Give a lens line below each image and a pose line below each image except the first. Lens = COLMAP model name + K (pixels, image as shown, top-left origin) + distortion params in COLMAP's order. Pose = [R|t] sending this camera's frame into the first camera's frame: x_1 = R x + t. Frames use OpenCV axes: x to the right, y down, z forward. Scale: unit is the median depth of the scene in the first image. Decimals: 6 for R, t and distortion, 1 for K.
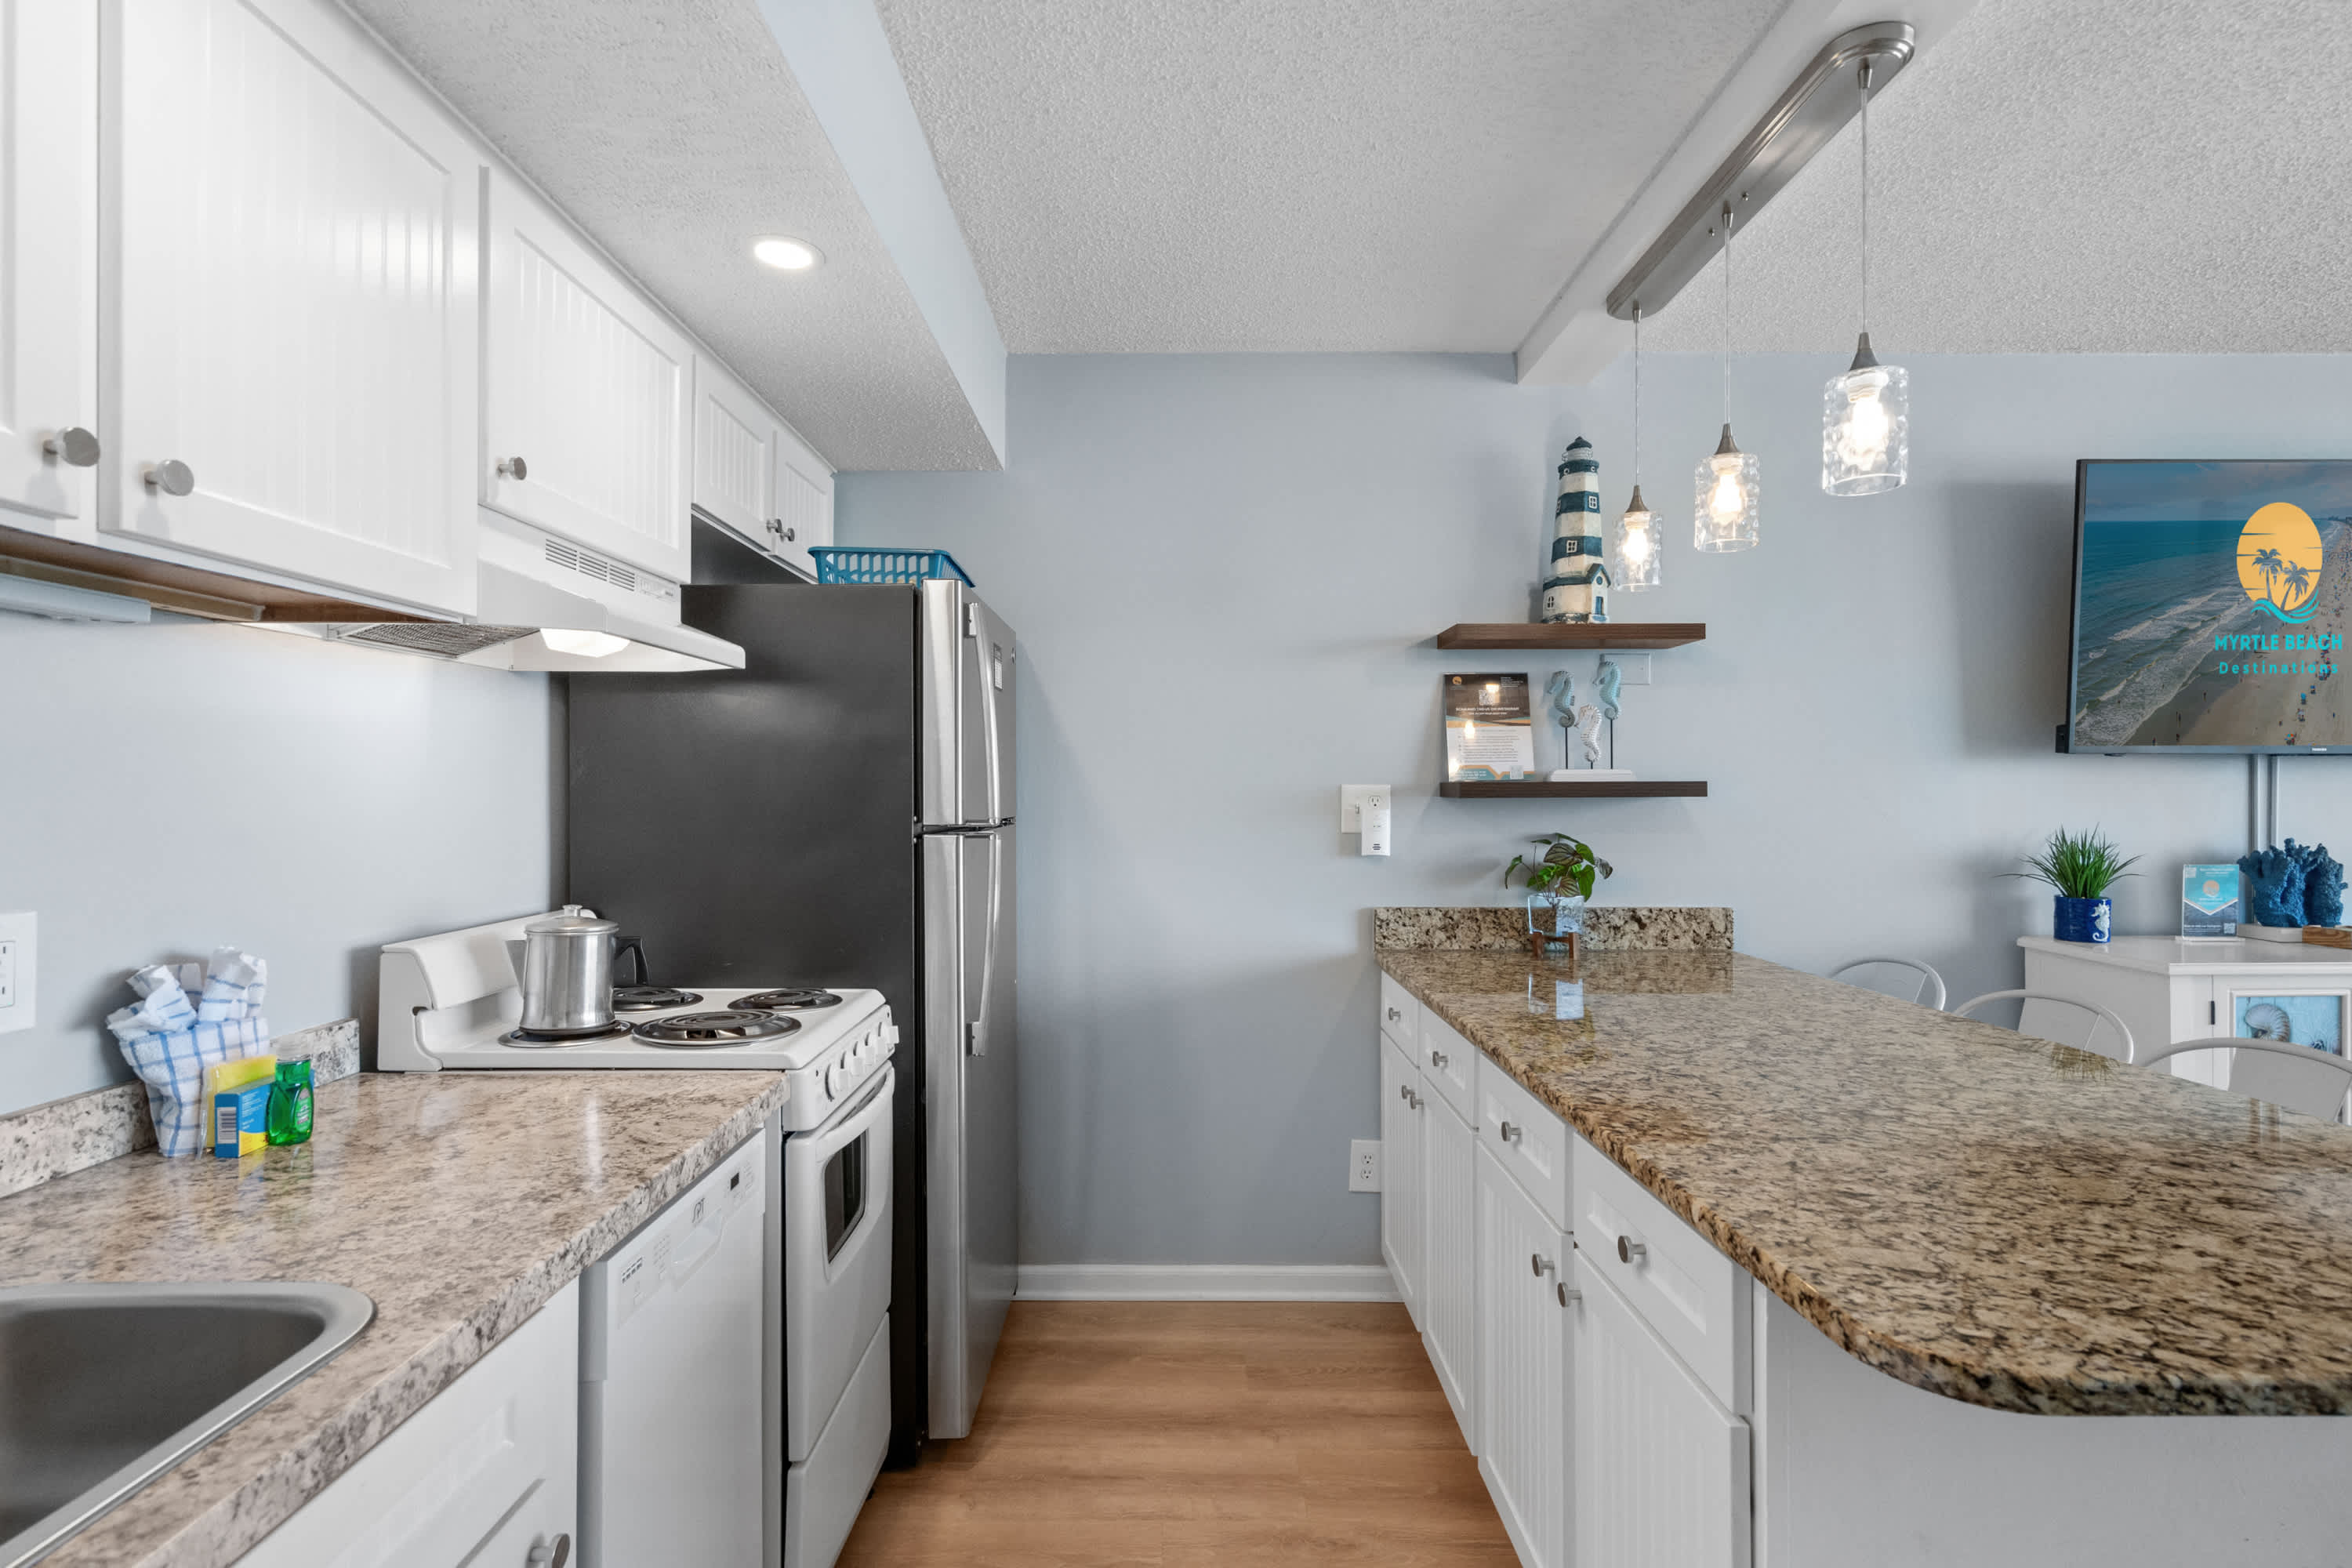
lens RADIAL K [[1117.9, 0, 1176.0], [0, 1117.9, 784.0], [0, 0, 1]] dist [-0.000479, 0.001132]
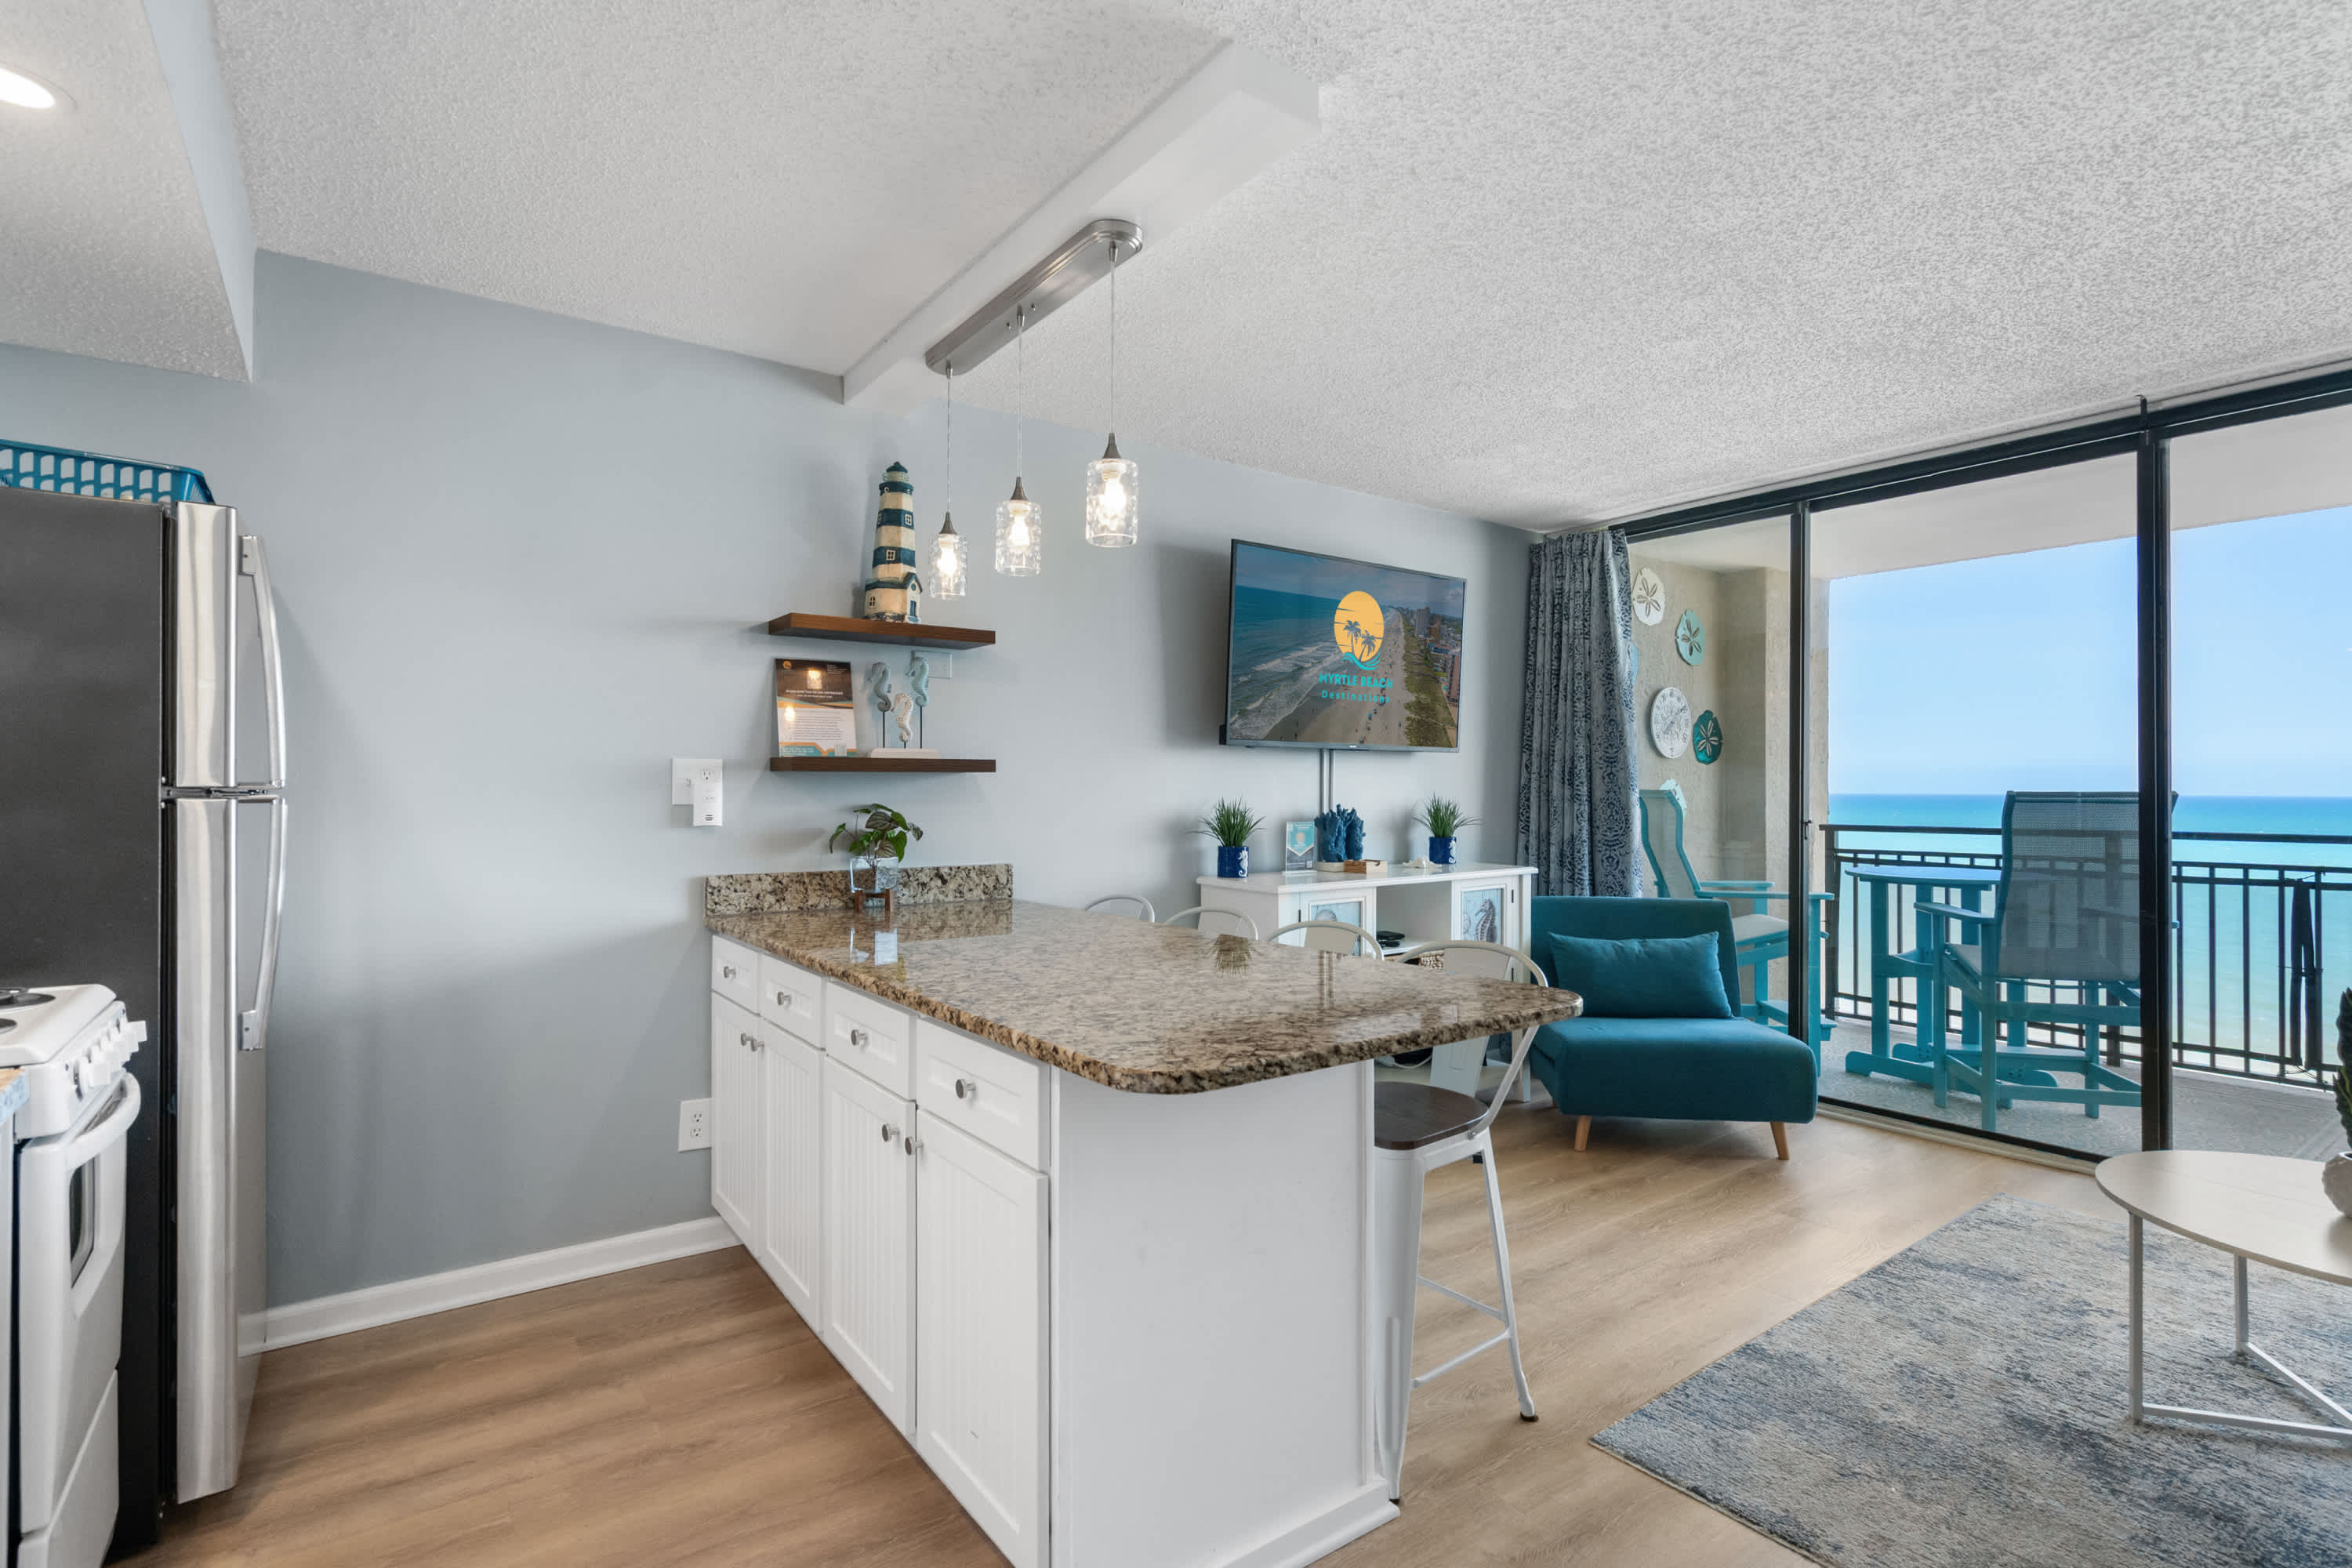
lens RADIAL K [[1119.4, 0, 1183.0], [0, 1119.4, 781.0], [0, 0, 1]] dist [-0.005337, -0.000284]
pose [[0.806827, 0.006563, 0.590751, -0.085458], [-0.005049, 0.999978, -0.004214, 0.024969], [-0.590766, 0.000418, 0.806843, -0.114766]]
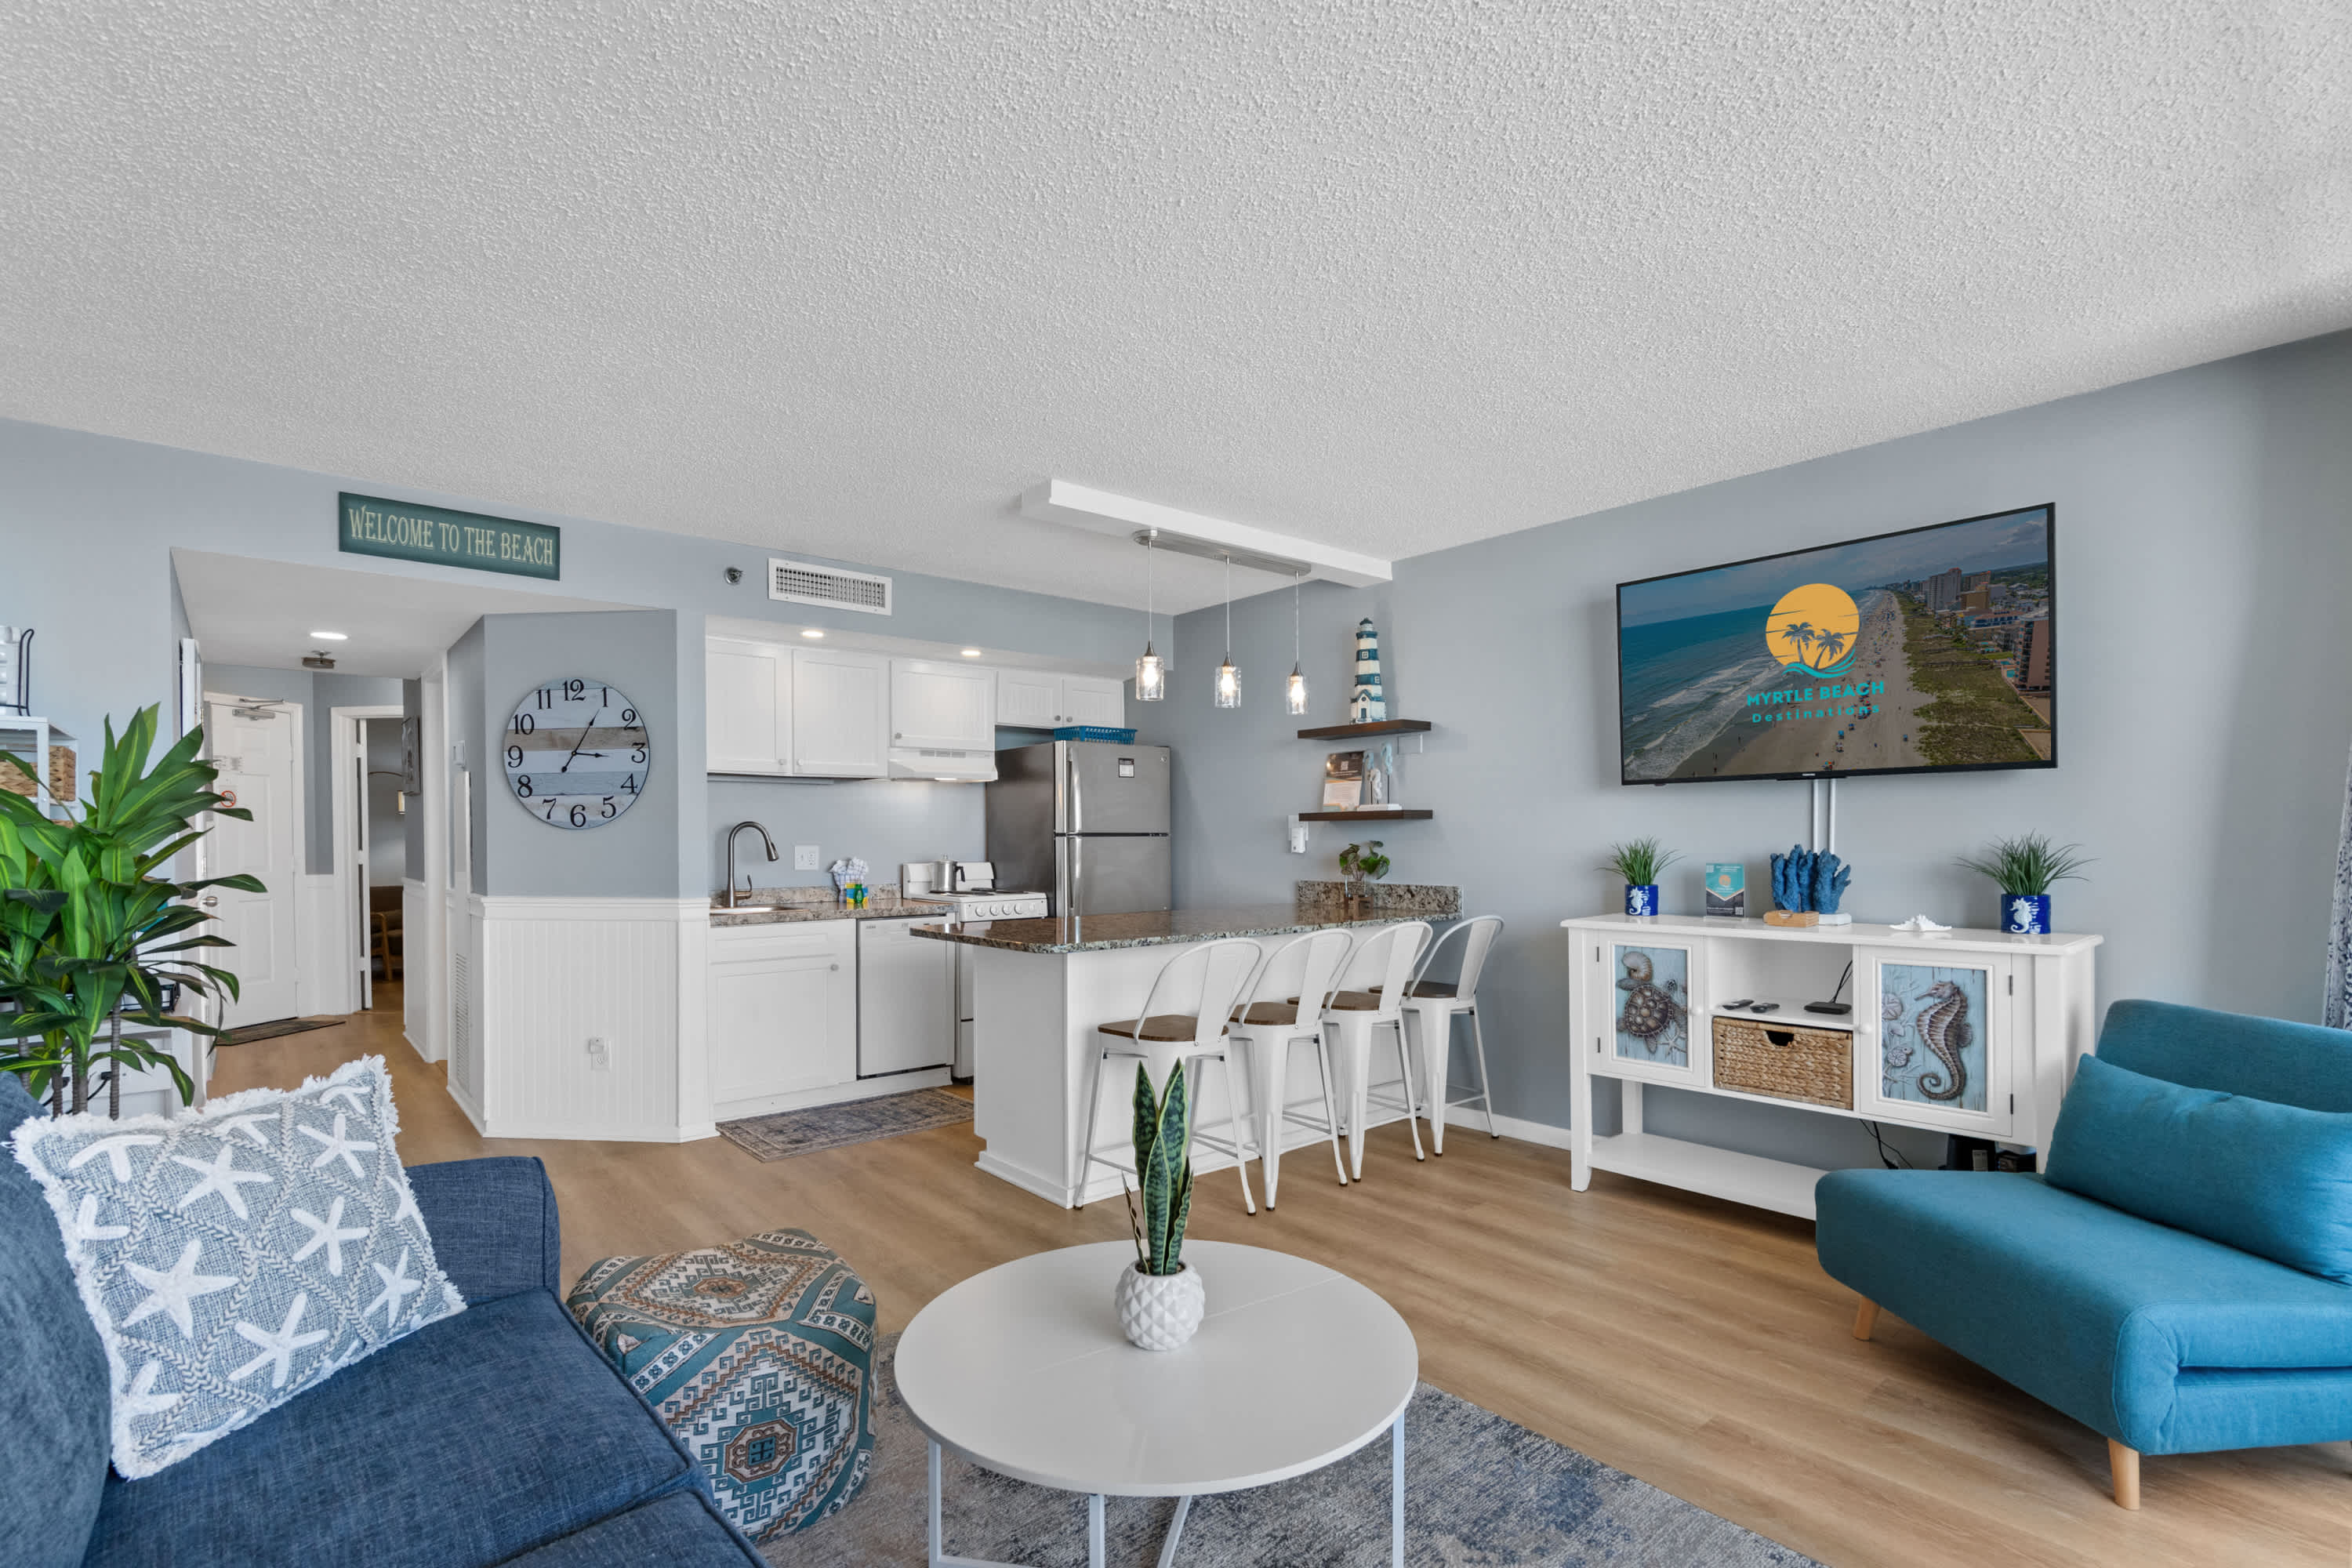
lens RADIAL K [[1119.4, 0, 1183.0], [0, 1119.4, 781.0], [0, 0, 1]] dist [-0.005337, -0.000284]
pose [[0.656809, -0.037739, -0.753112, 1.558434], [0.007011, 0.999009, -0.043947, 0.026352], [0.754025, 0.023585, 0.656422, -0.409750]]
